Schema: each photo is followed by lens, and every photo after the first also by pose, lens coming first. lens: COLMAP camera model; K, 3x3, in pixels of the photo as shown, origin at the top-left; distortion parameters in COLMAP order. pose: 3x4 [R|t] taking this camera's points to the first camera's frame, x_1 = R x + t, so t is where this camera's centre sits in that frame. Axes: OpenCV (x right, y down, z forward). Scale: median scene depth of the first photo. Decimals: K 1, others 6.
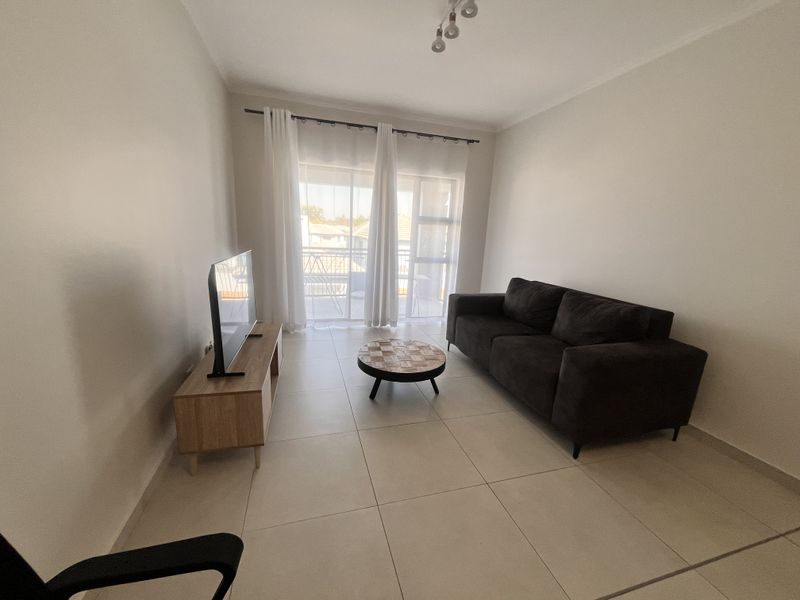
lens RADIAL K [[323.6, 0, 398.2], [0, 323.6, 301.1], [0, 0, 1]] dist [-0.004723, 0.000617]
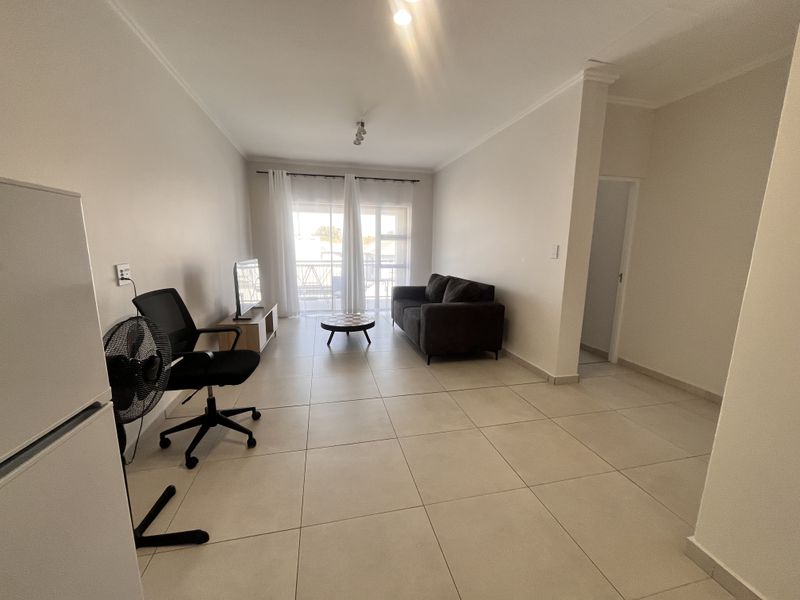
lens RADIAL K [[323.6, 0, 397.2], [0, 323.6, 300.5], [0, 0, 1]] dist [-0.004723, 0.000617]
pose [[0.997814, -0.024354, -0.061439, 0.255392], [0.021041, 0.998318, -0.054014, 0.114872], [0.062652, 0.052603, 0.996648, -0.433335]]
